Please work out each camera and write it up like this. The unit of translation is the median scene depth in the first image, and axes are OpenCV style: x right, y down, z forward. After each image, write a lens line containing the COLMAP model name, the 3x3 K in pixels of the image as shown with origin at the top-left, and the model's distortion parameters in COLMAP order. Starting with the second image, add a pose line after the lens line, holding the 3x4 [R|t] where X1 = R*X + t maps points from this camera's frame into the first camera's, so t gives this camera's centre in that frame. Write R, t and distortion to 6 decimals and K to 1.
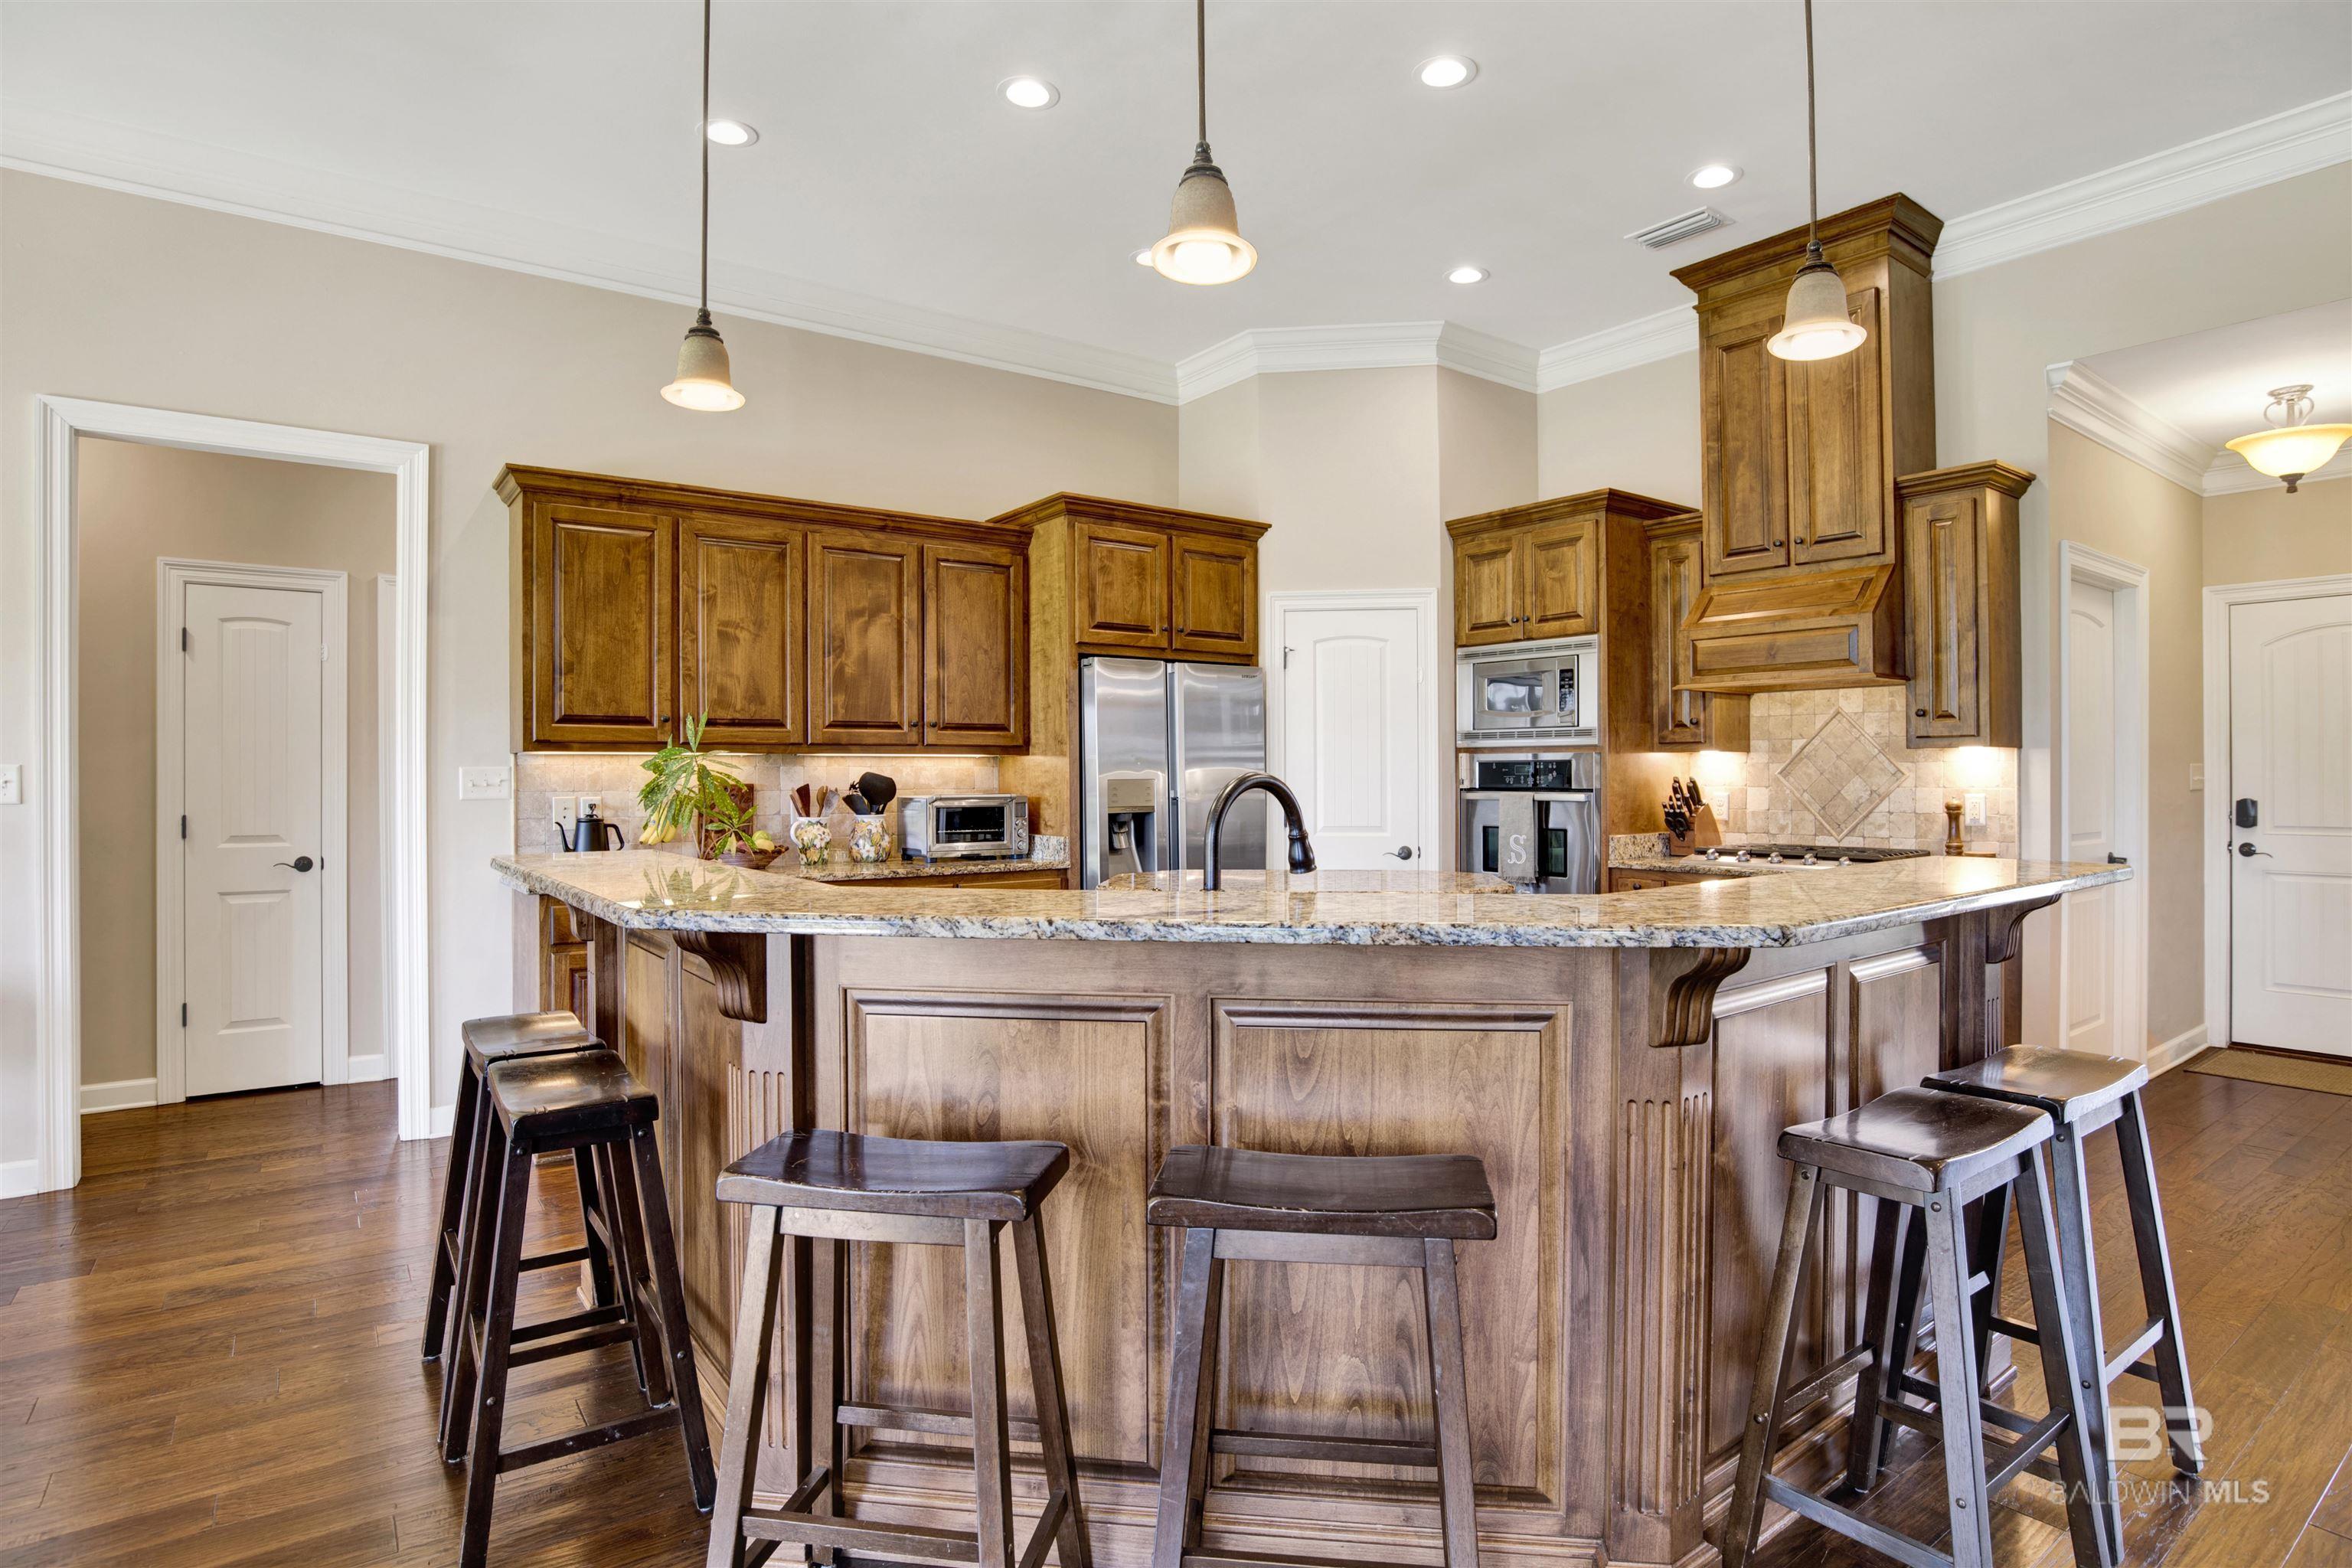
lens RADIAL K [[1224.1, 0, 1184.3], [0, 1224.1, 773.4], [0, 0, 1]] dist [-0.074360, 0.034704]
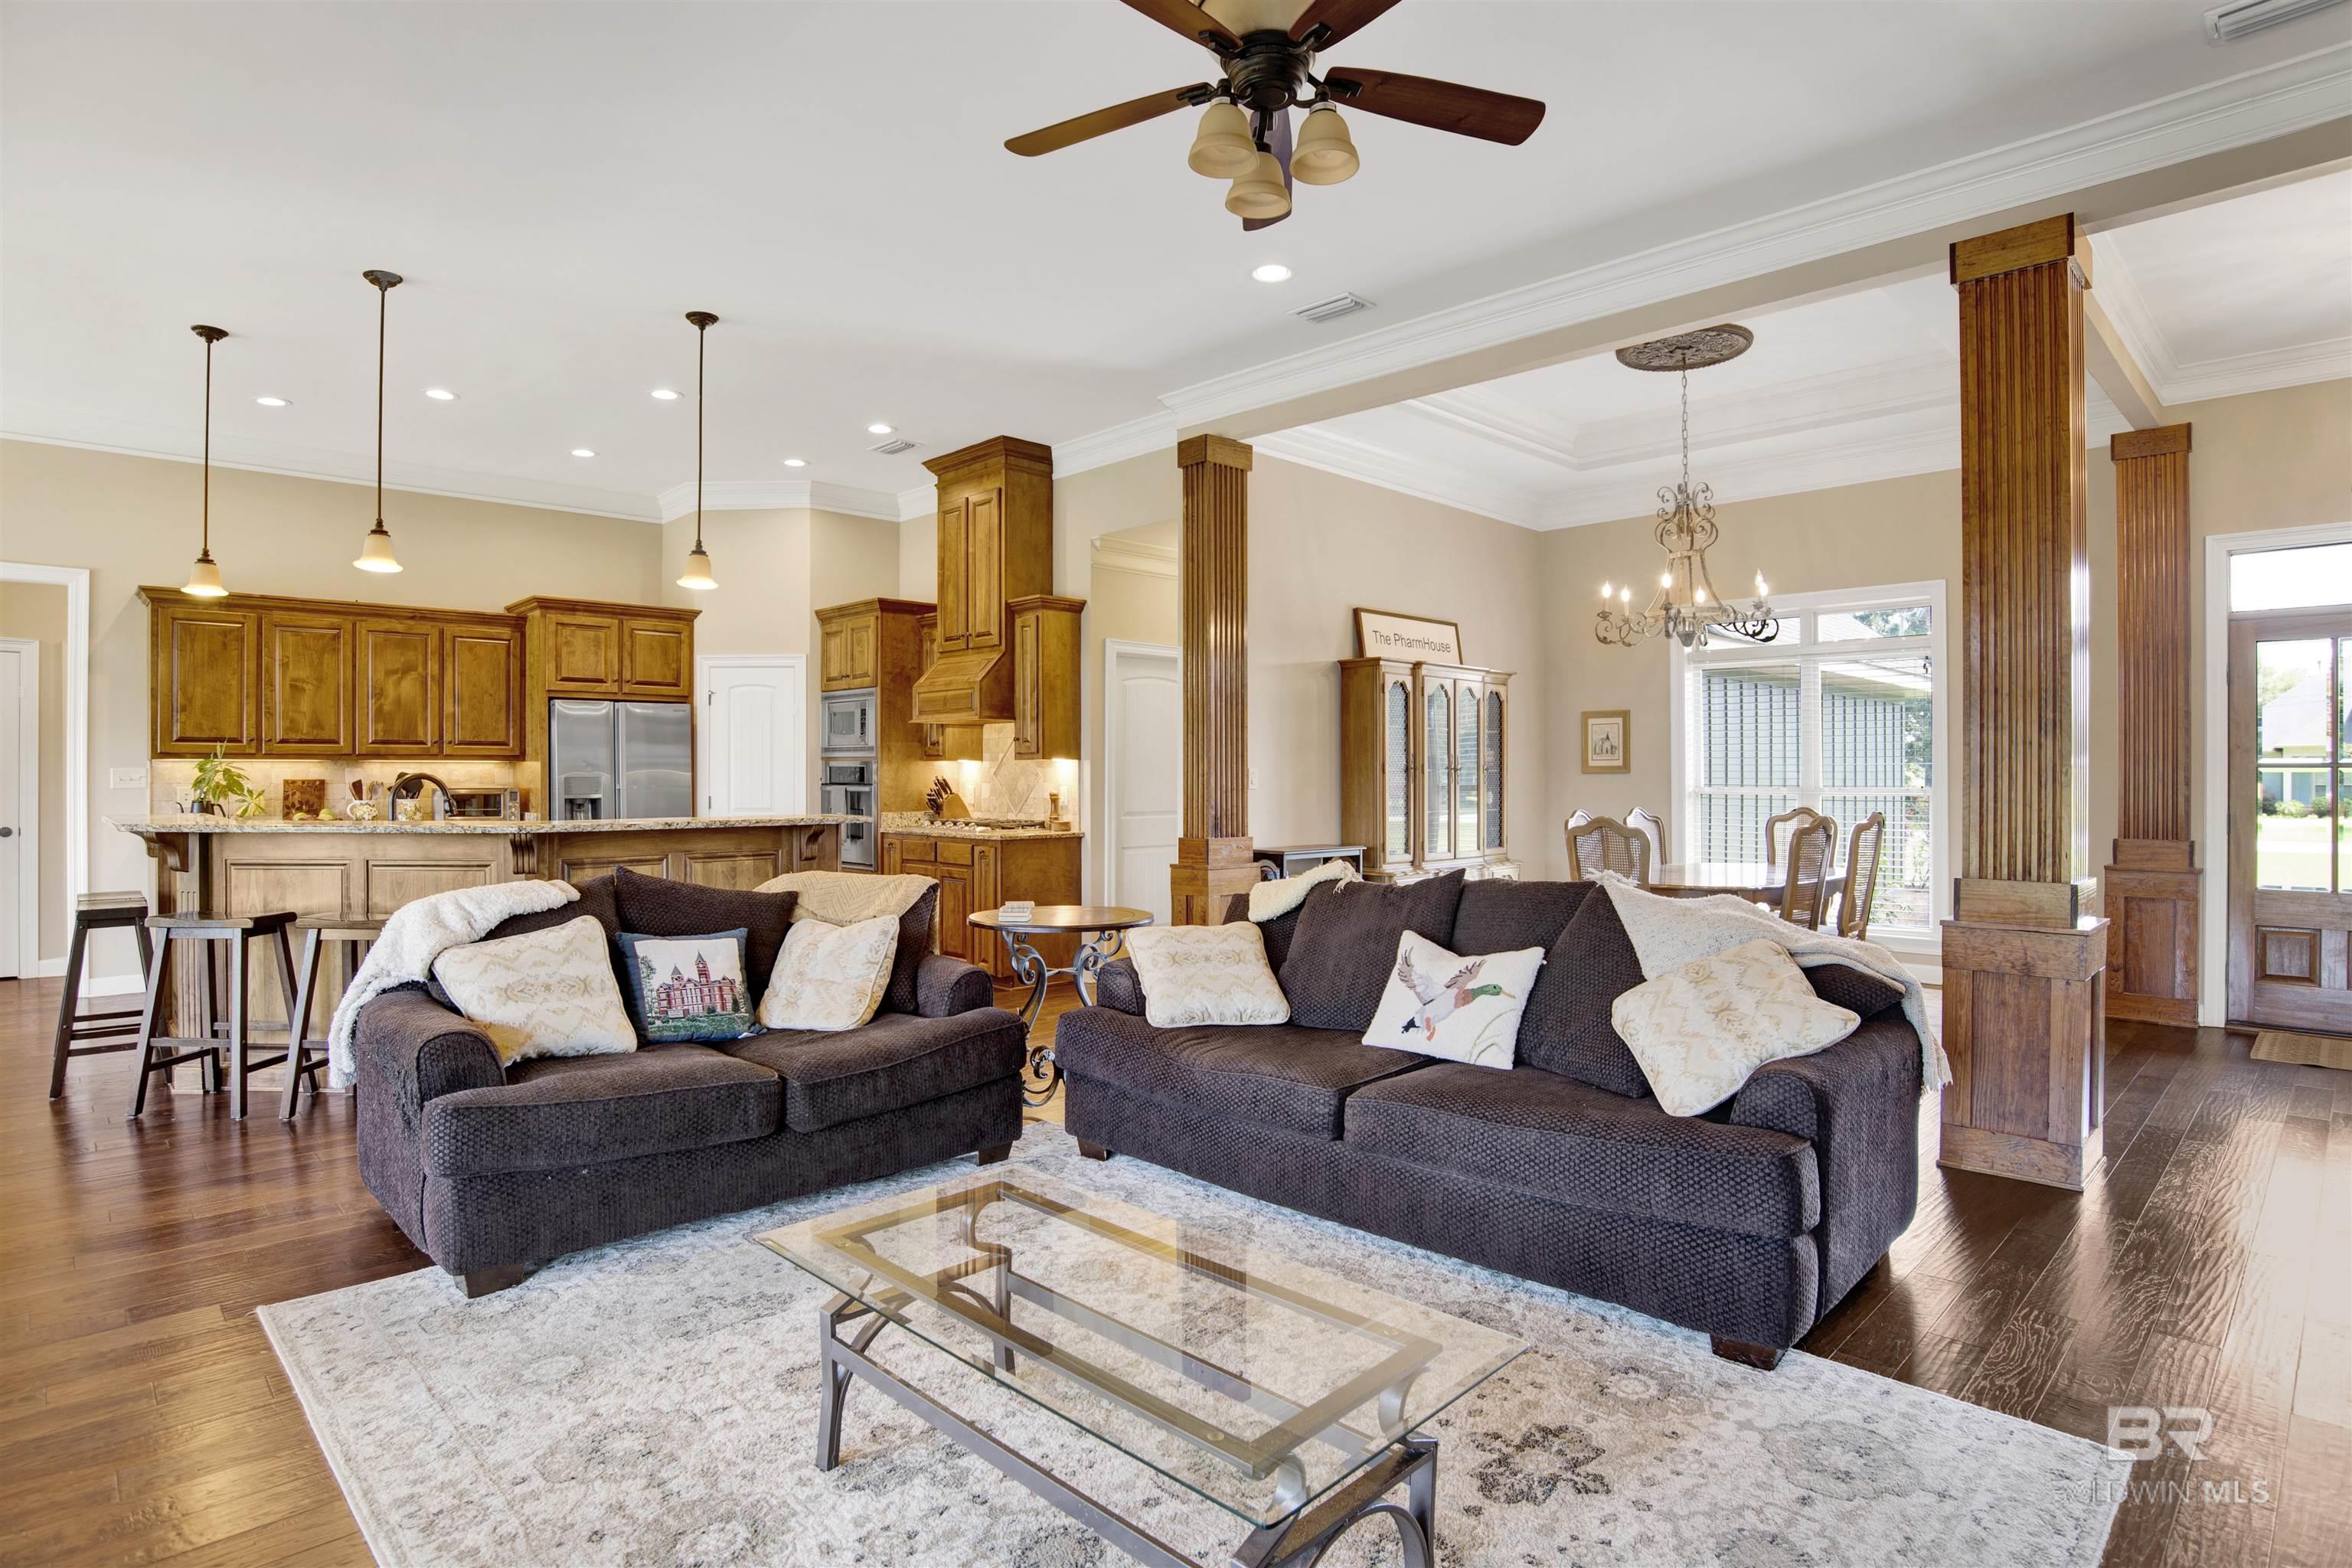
lens RADIAL K [[1254.5, 0, 1189.3], [0, 1254.5, 781.6], [0, 0, 1]] dist [-0.072905, 0.038222]
pose [[0.991405, 0.001767, 0.130816, 0.542548], [-0.002361, 0.999988, 0.004380, 0.001691], [-0.130806, -0.004651, 0.991397, -0.706326]]
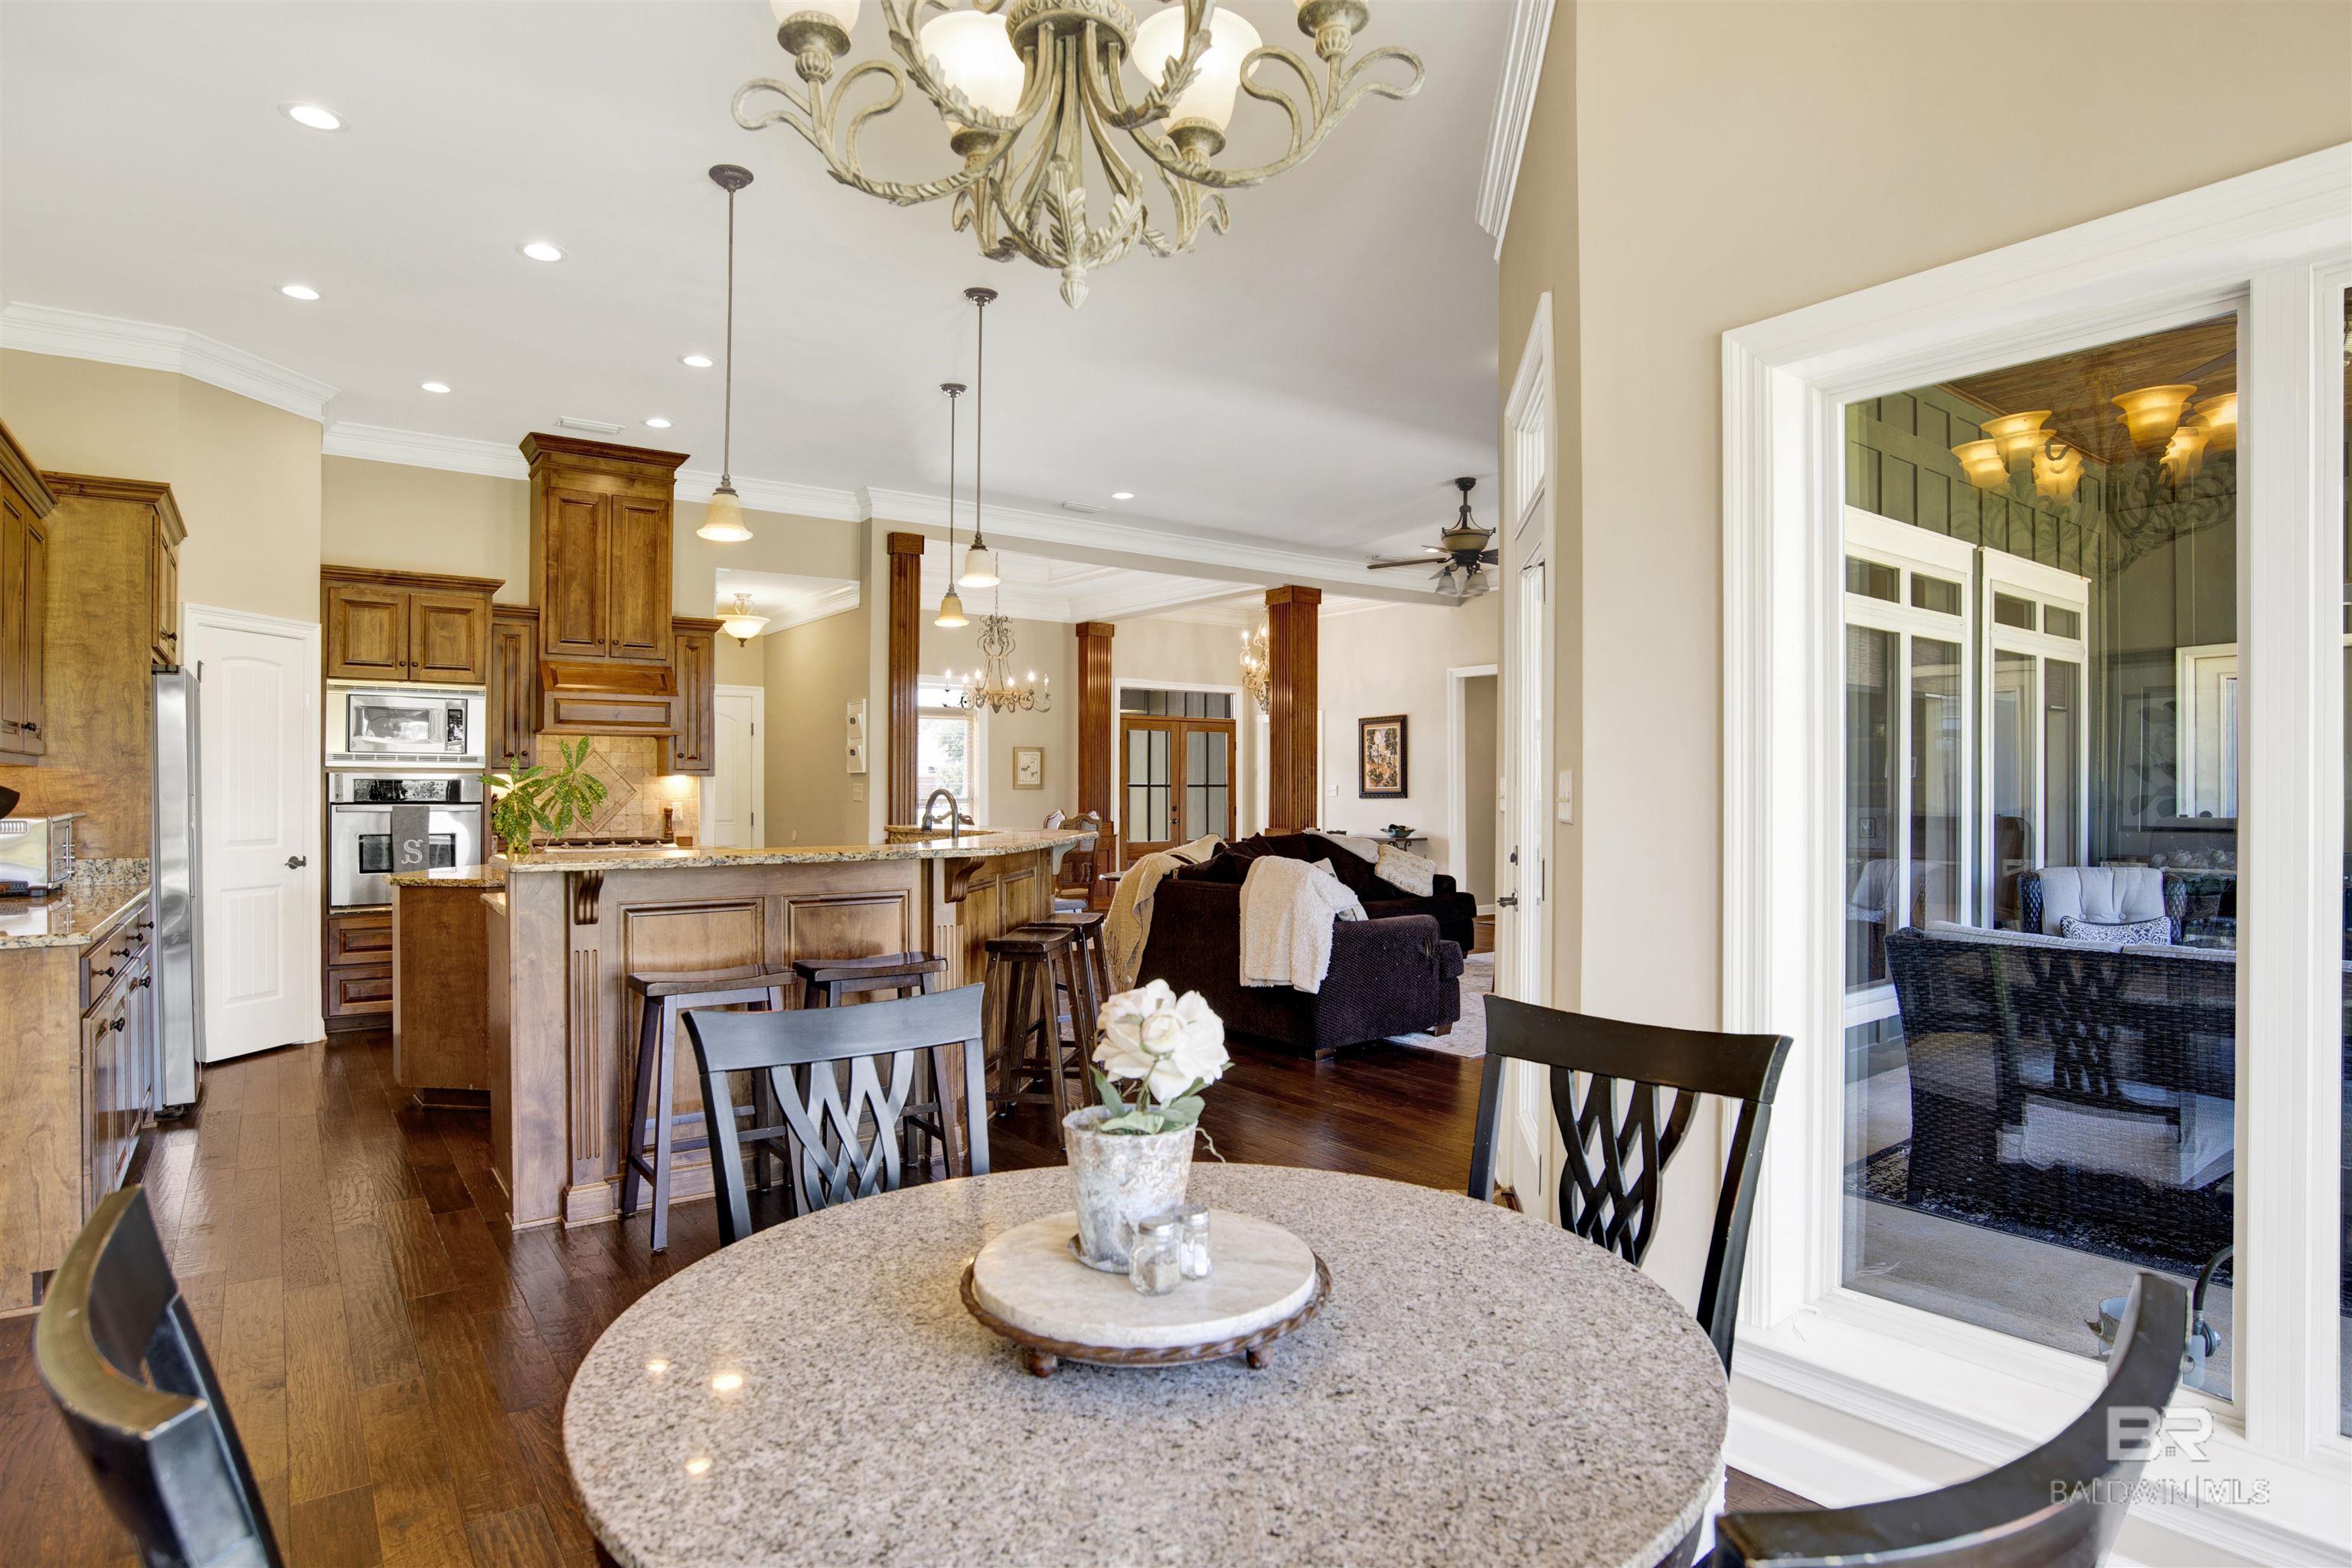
lens RADIAL K [[1263.5, 0, 1150.2], [0, 1263.5, 777.9], [0, 0, 1]] dist [-0.069041, 0.022929]
pose [[0.028249, 0.012178, 0.999527, -1.009121], [0.000159, 0.999926, -0.012187, 0.003240], [-0.999601, 0.000503, 0.028245, 0.234565]]
